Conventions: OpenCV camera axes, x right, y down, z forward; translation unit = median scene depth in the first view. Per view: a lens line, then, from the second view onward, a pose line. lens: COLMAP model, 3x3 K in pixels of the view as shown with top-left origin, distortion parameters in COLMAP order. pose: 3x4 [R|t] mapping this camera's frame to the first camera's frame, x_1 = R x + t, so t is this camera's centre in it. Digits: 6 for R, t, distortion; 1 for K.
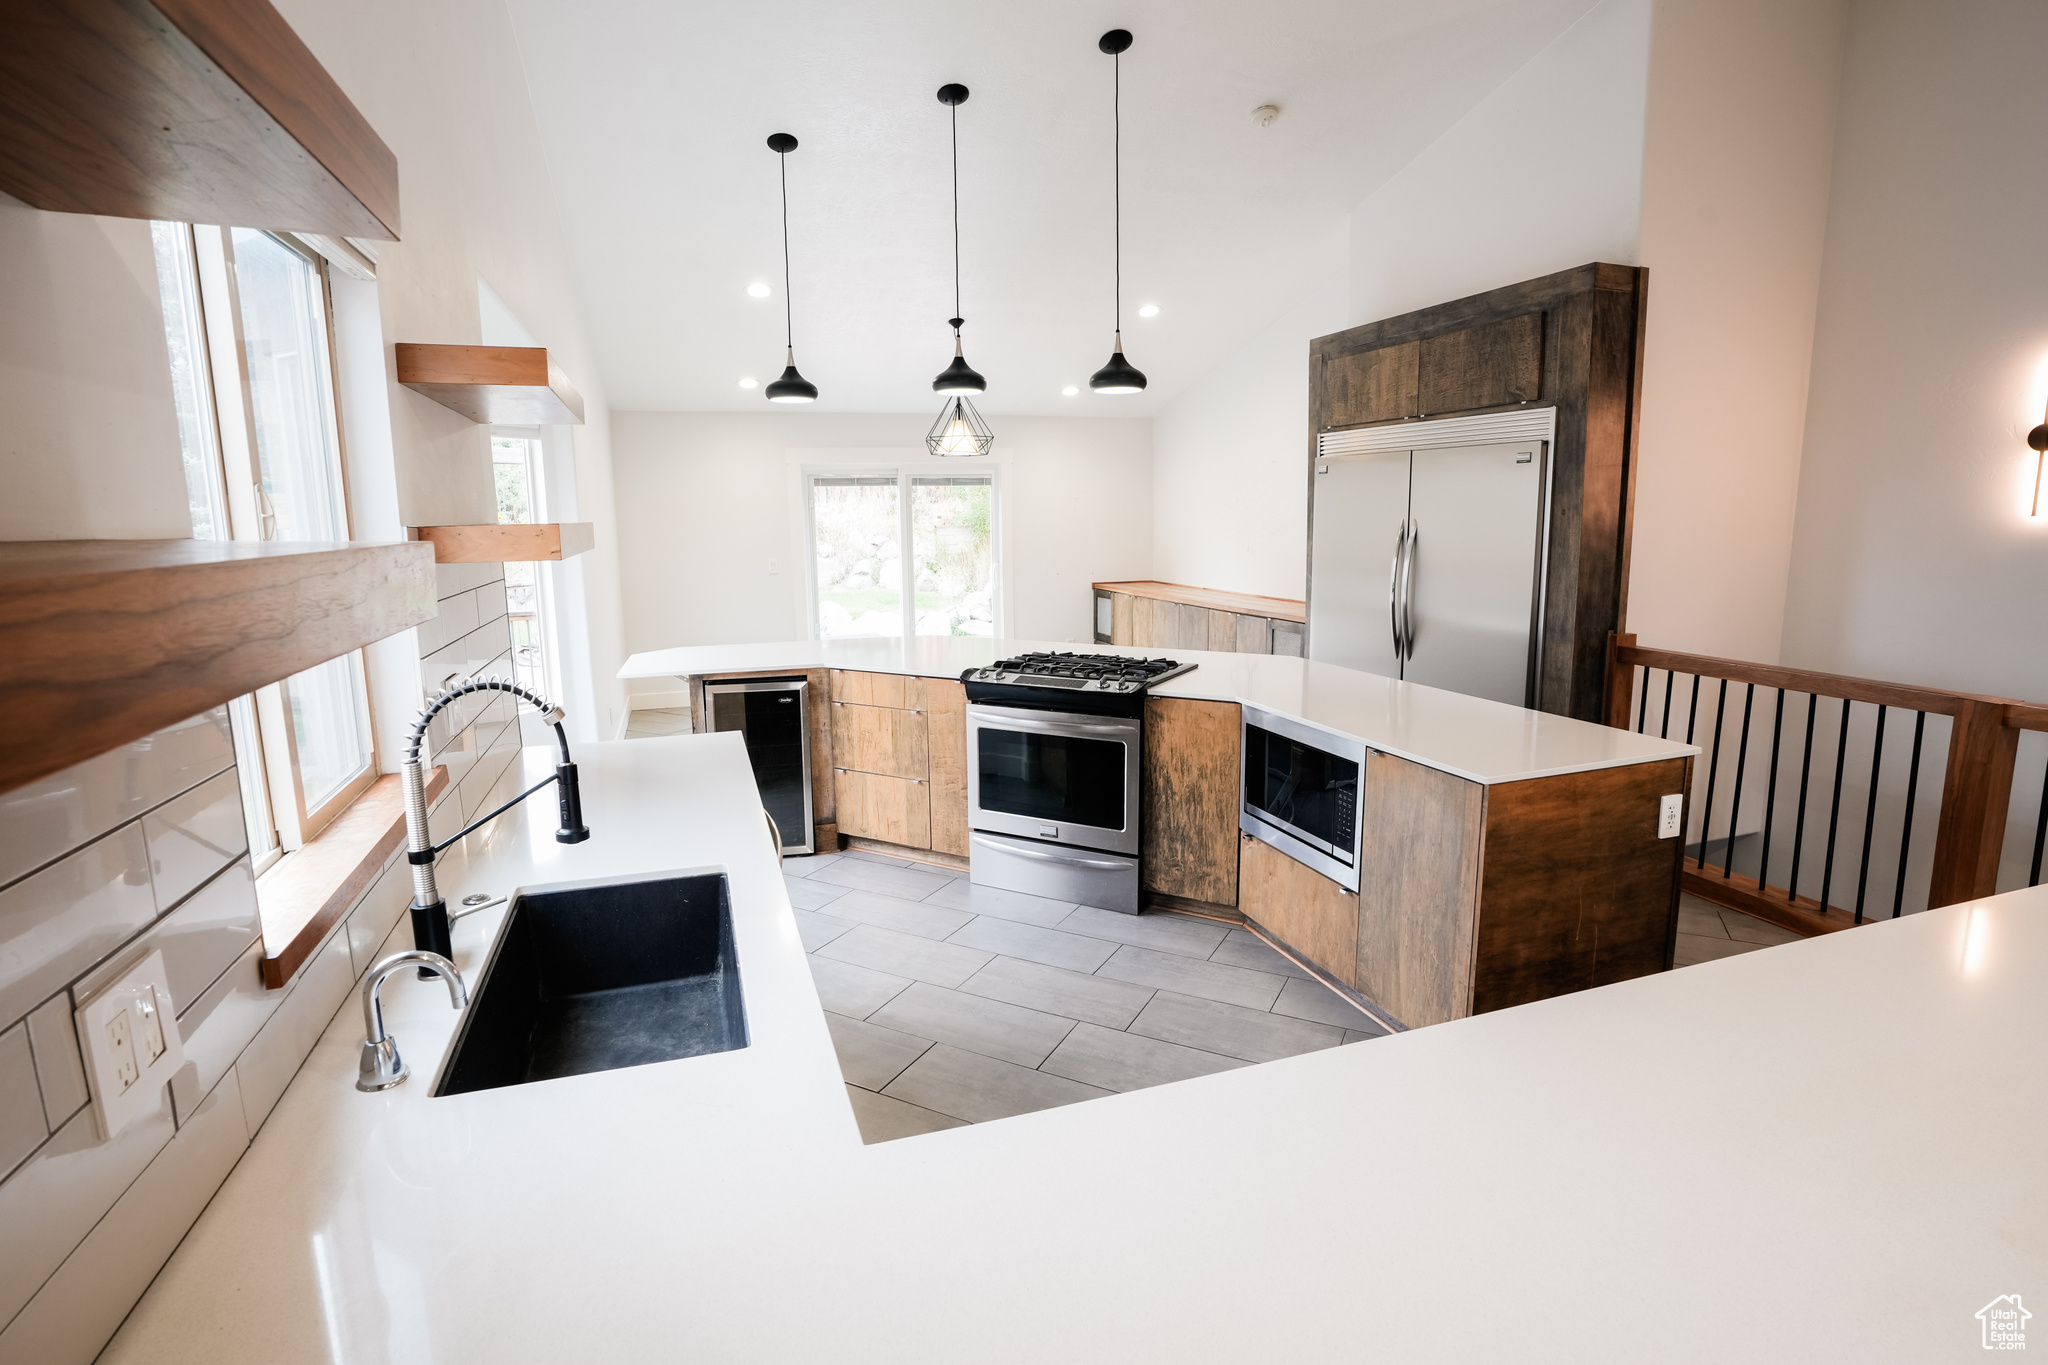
lens RADIAL K [[994.3, 0, 1024.0], [0, 994.3, 682.5], [0, 0, 1]] dist [-0.046199, 0.000139]
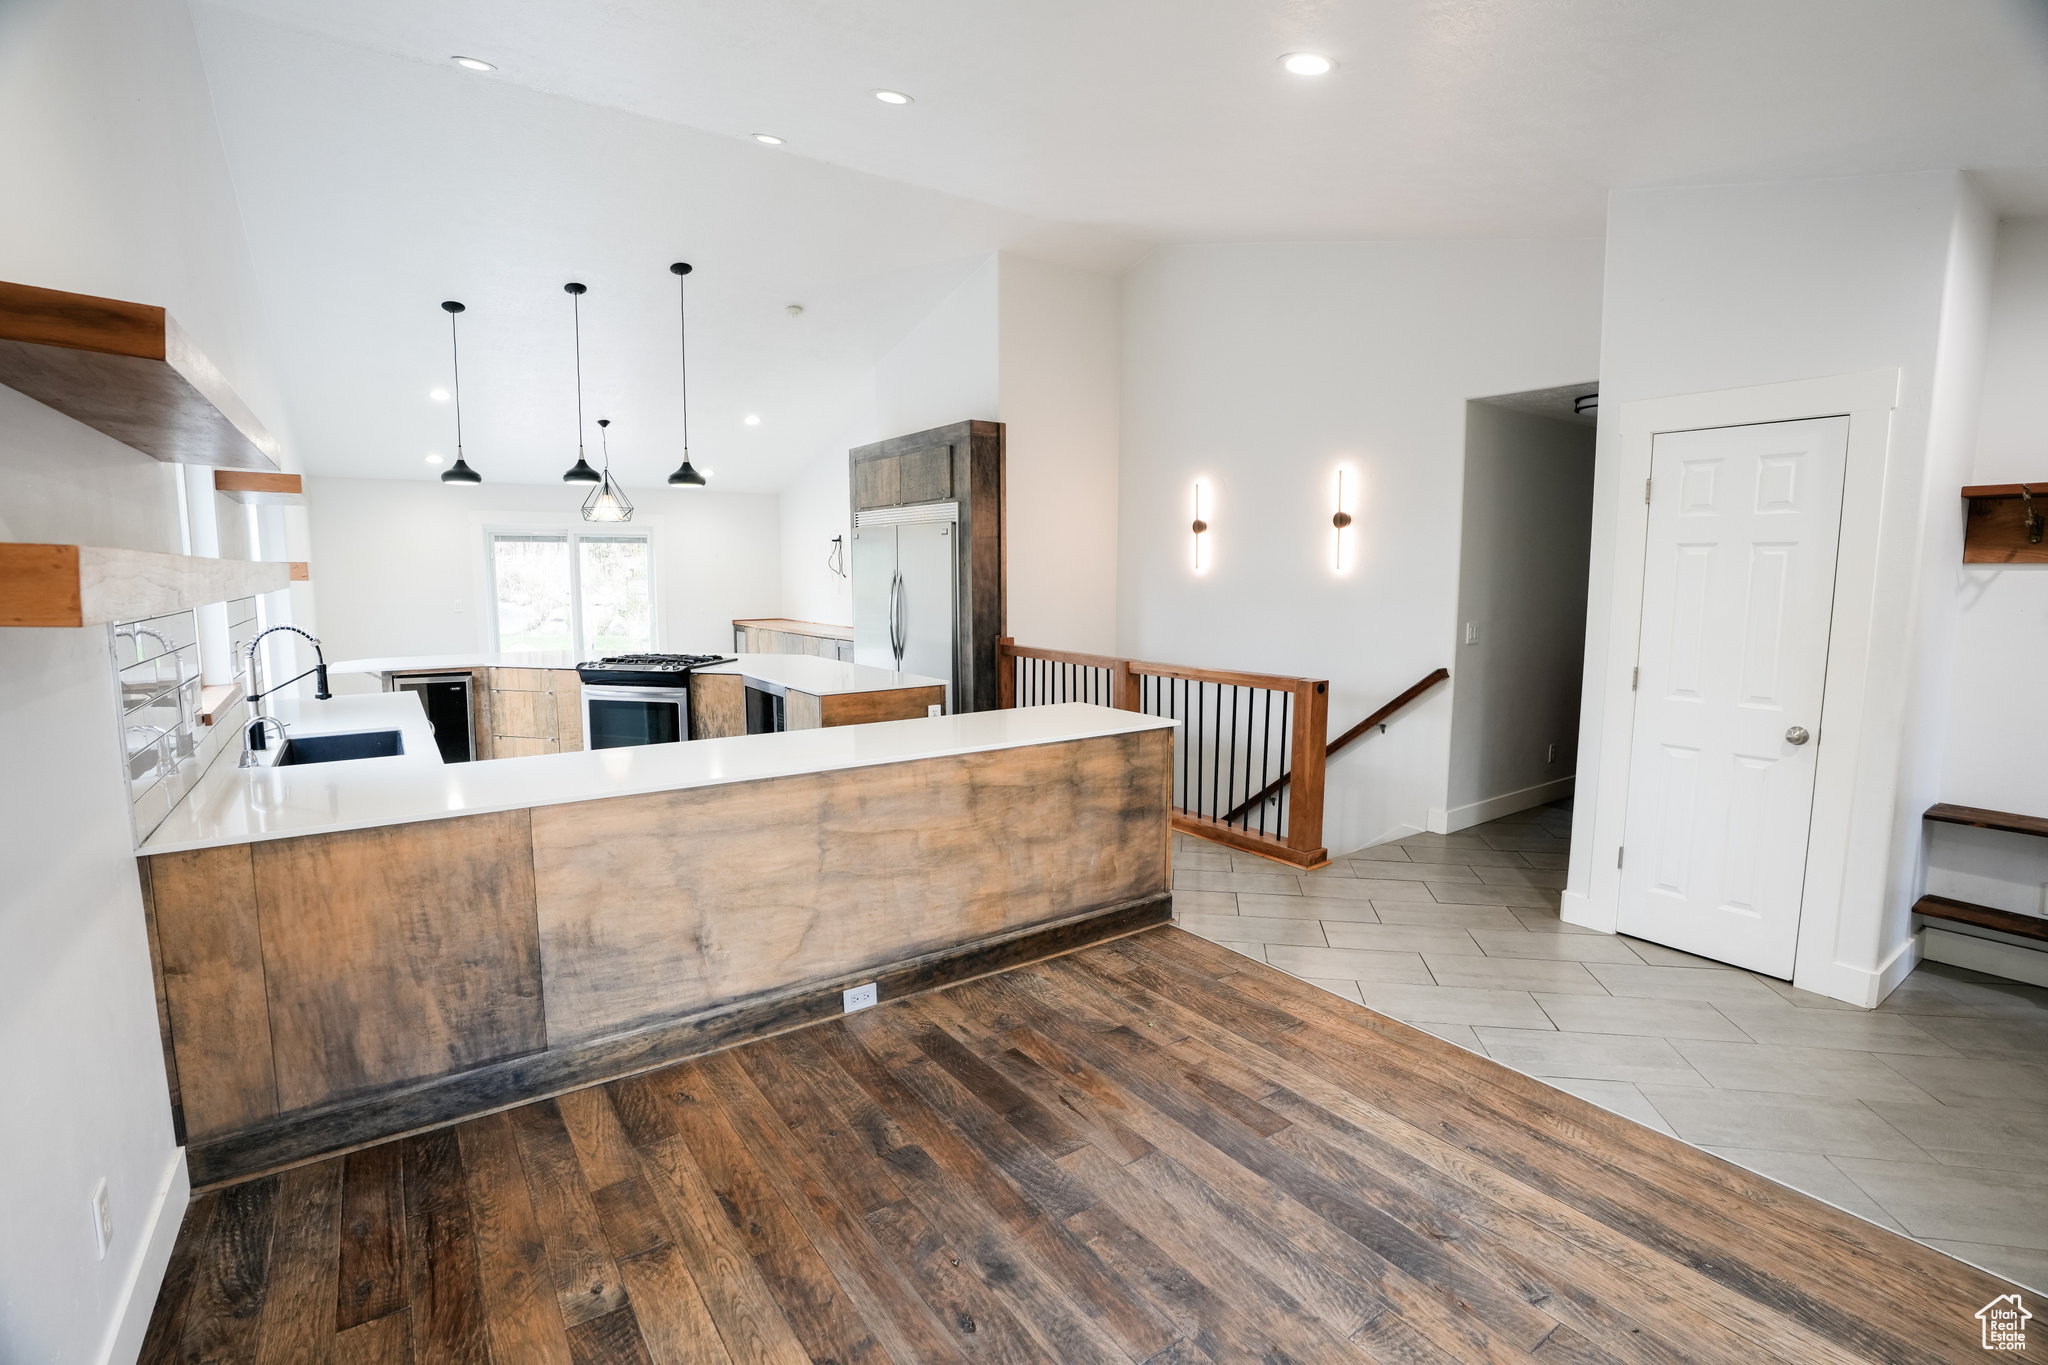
lens RADIAL K [[946.0, 0, 1013.5], [0, 946.0, 685.5], [0, 0, 1]] dist [-0.072050, 0.034393]
pose [[0.962618, -0.019304, 0.270173, 0.184334], [0.032084, 0.998561, -0.042969, 0.099195], [-0.268955, 0.050031, 0.961852, -0.537526]]
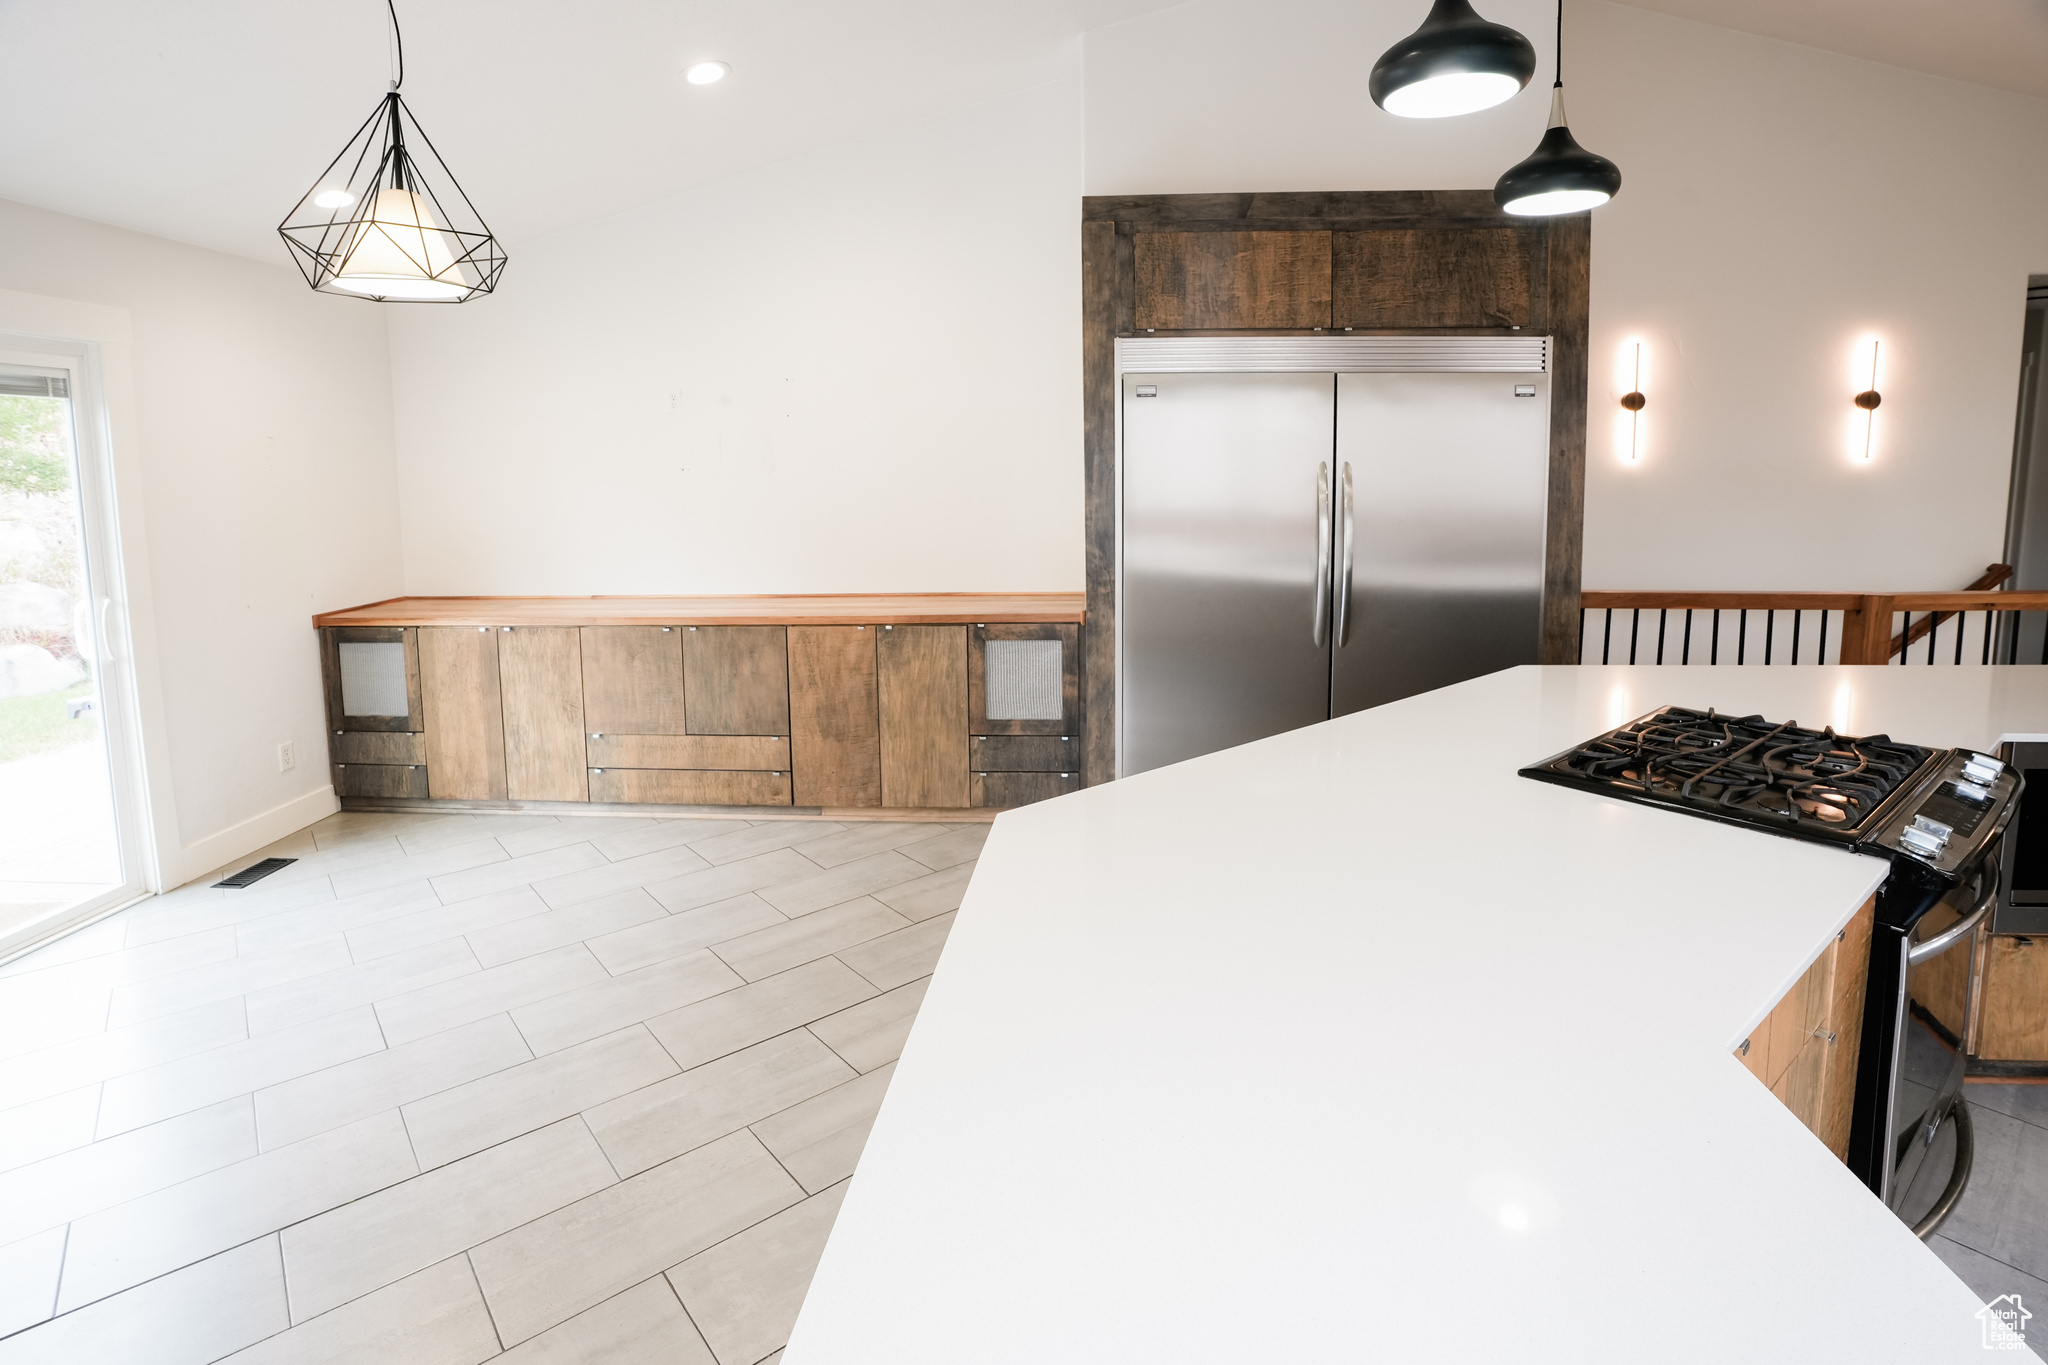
lens RADIAL K [[996.2, 0, 1083.7], [0, 996.2, 537.7], [0, 0, 1]] dist [-0.057826, 0.024976]
pose [[0.372362, -0.056124, 0.926389, -0.442560], [0.158300, 0.987384, -0.003809, -0.157030], [-0.914488, 0.148066, 0.376548, 1.032298]]
